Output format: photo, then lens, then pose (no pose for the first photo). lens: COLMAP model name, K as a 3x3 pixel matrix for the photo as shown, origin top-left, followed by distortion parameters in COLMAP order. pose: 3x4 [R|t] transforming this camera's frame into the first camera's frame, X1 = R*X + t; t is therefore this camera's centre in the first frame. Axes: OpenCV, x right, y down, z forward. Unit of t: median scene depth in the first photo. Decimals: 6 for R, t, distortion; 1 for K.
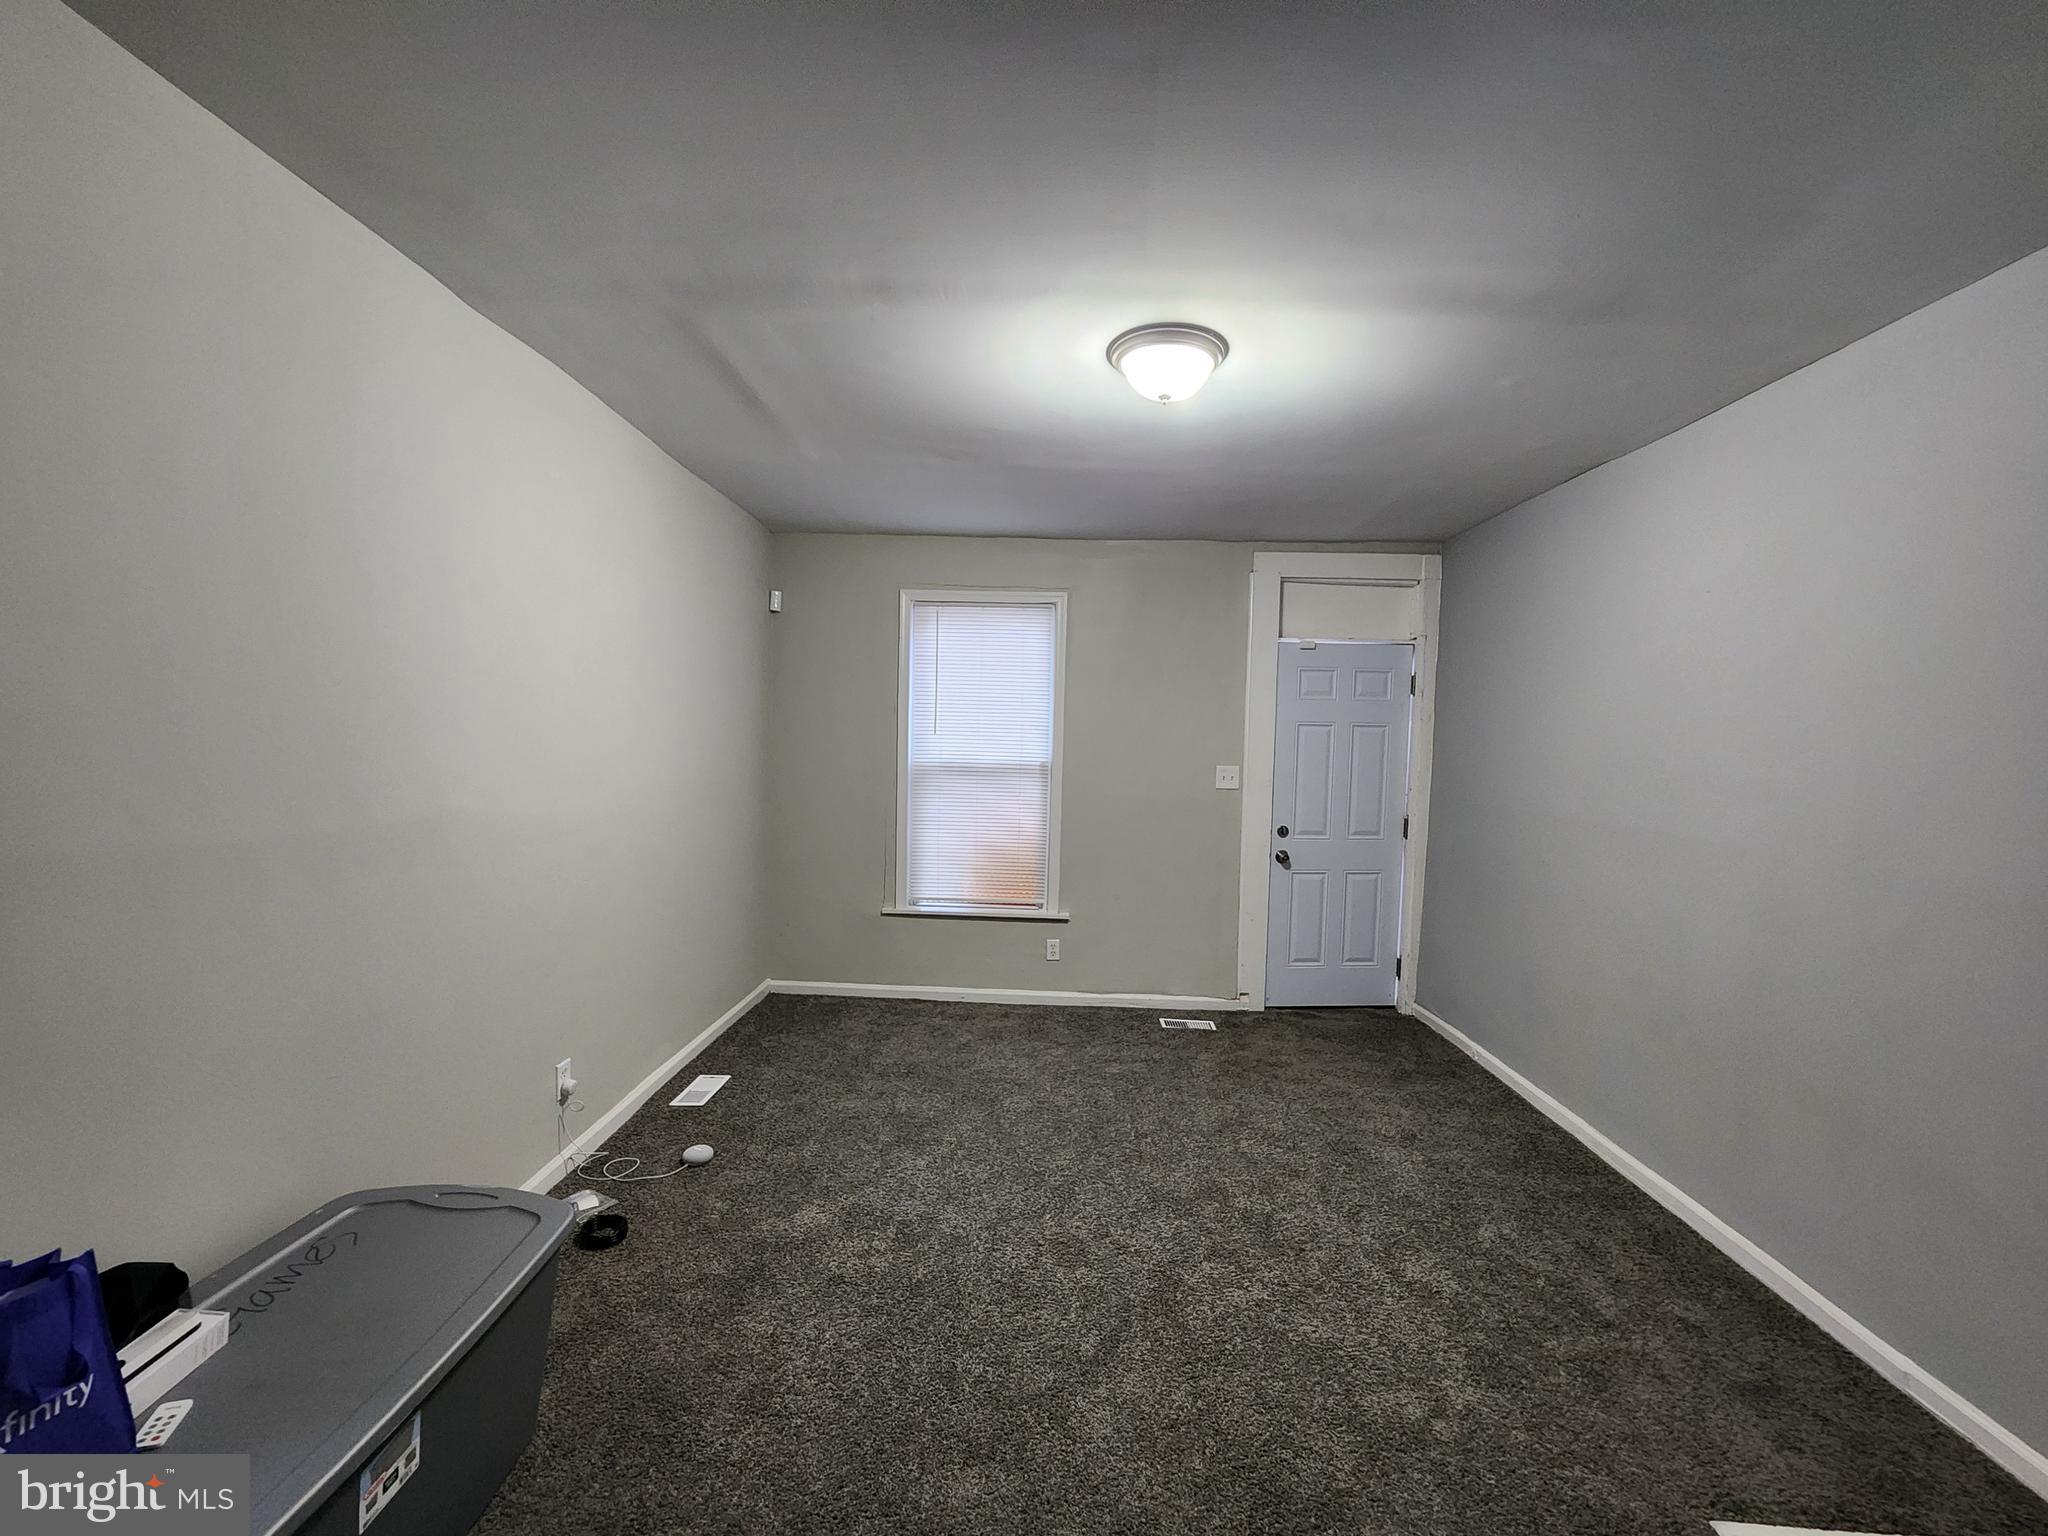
lens RADIAL K [[841.3, 0, 1043.1], [0, 841.3, 773.0], [0, 0, 1]] dist [-0.003872, 0.000312]
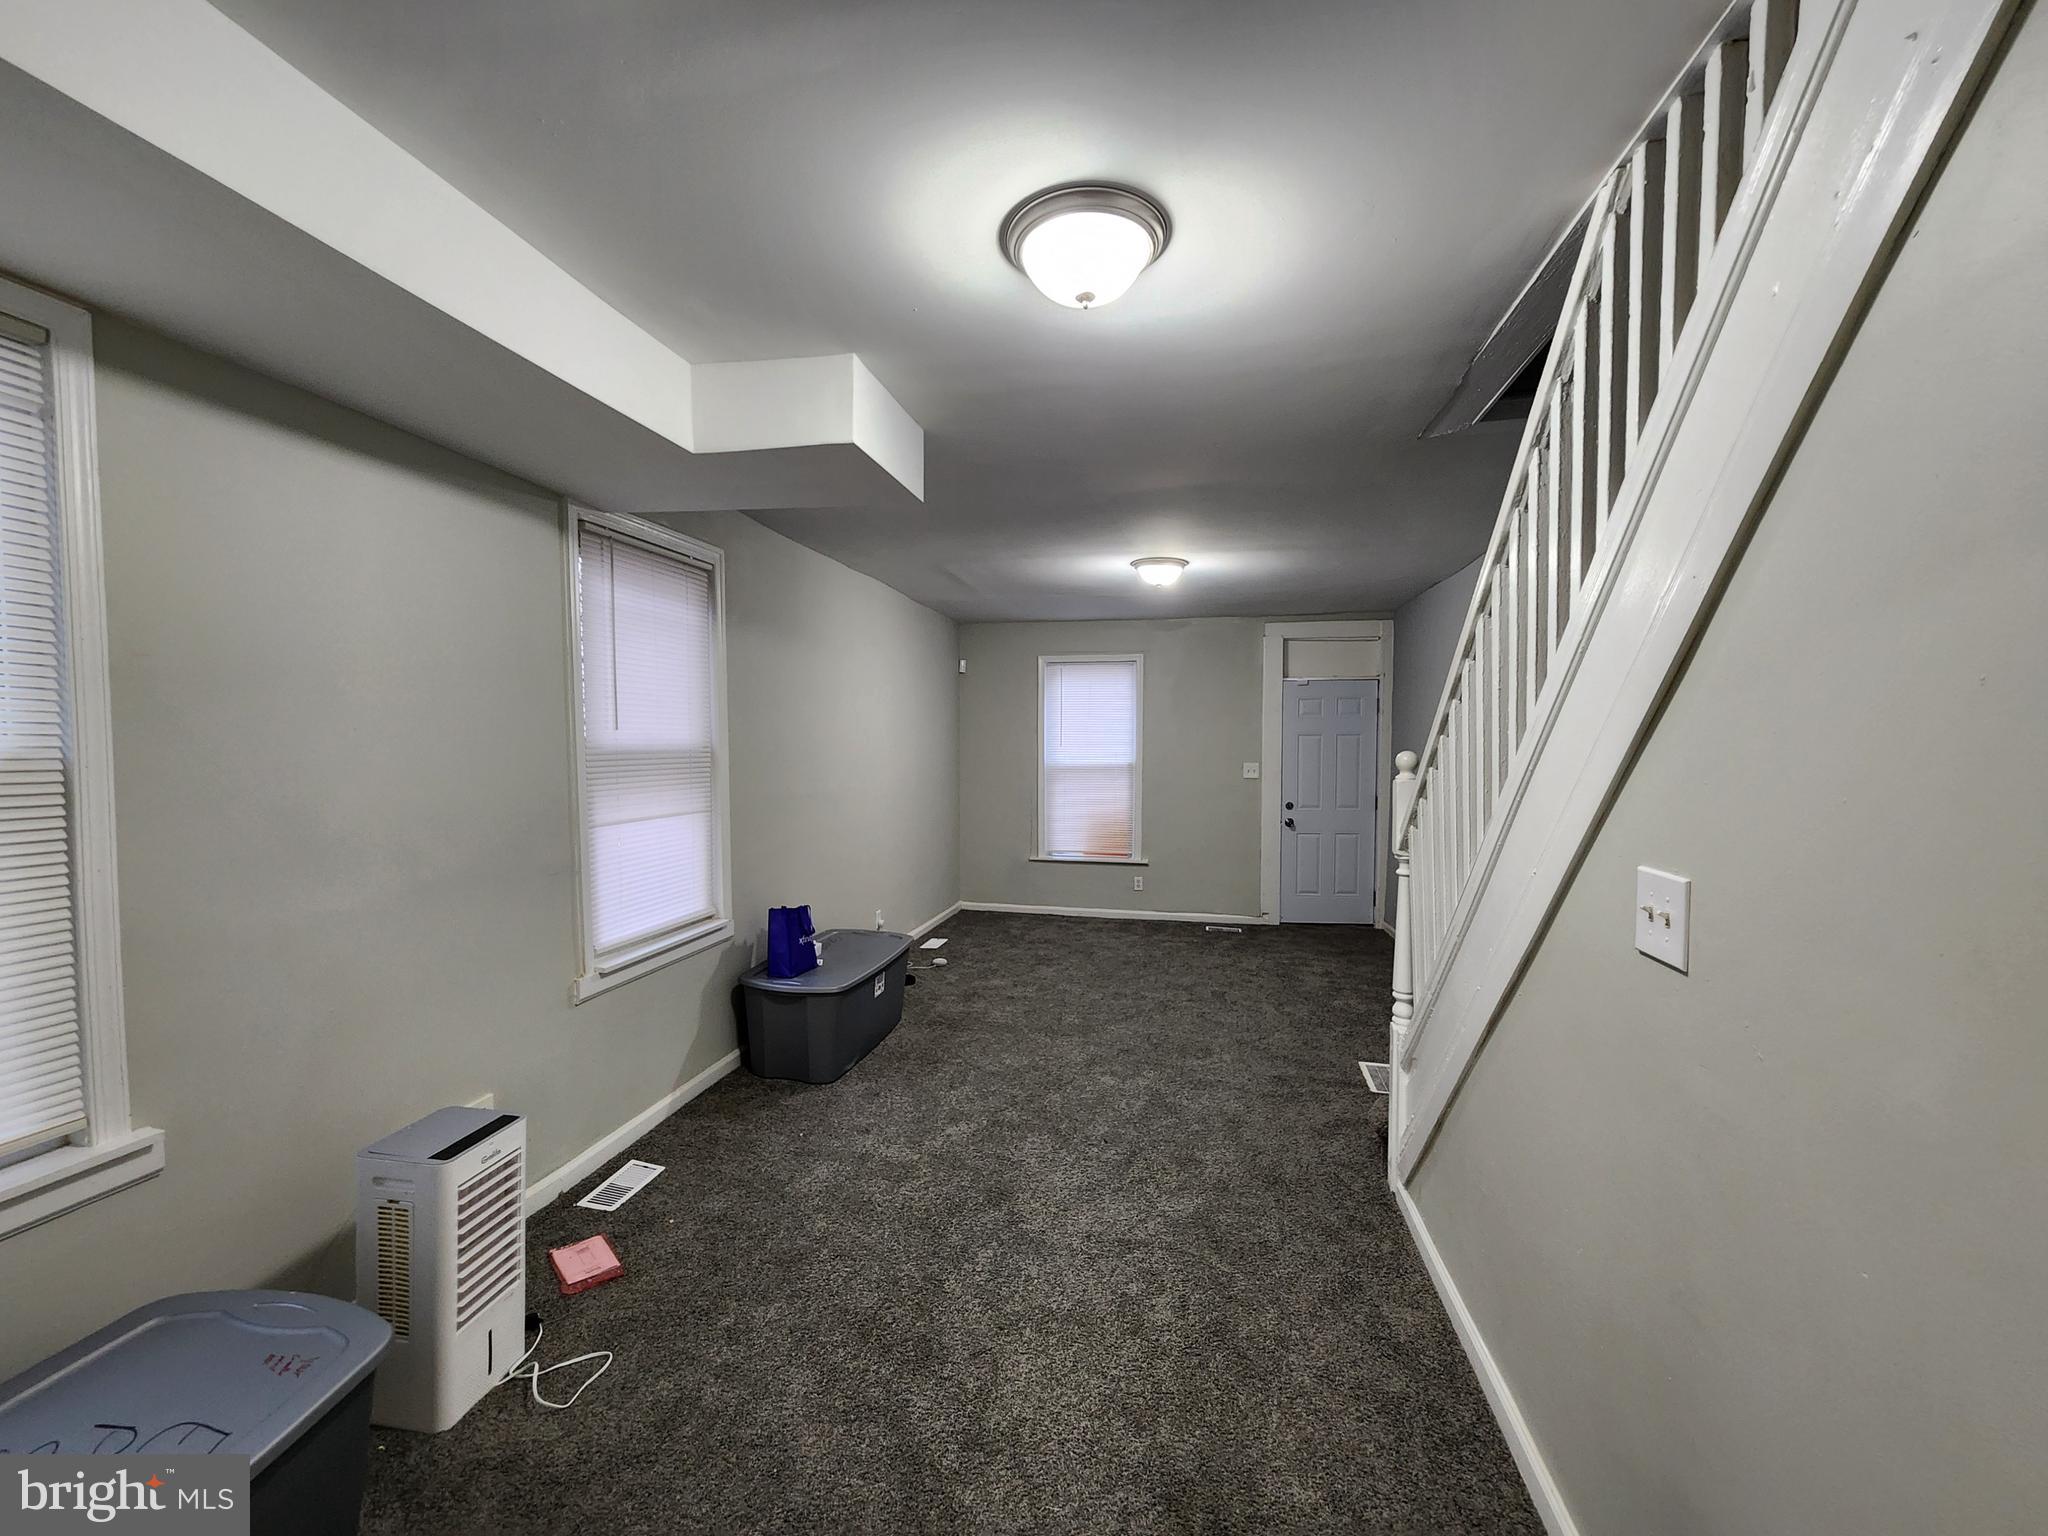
lens RADIAL K [[841.3, 0, 1023.0], [0, 841.3, 770.3], [0, 0, 1]] dist [-0.003872, 0.000312]
pose [[0.980442, -0.015887, -0.196167, 0.113785], [0.013751, 0.999830, -0.012244, 0.017578], [0.196329, 0.009307, 0.980494, -0.577841]]
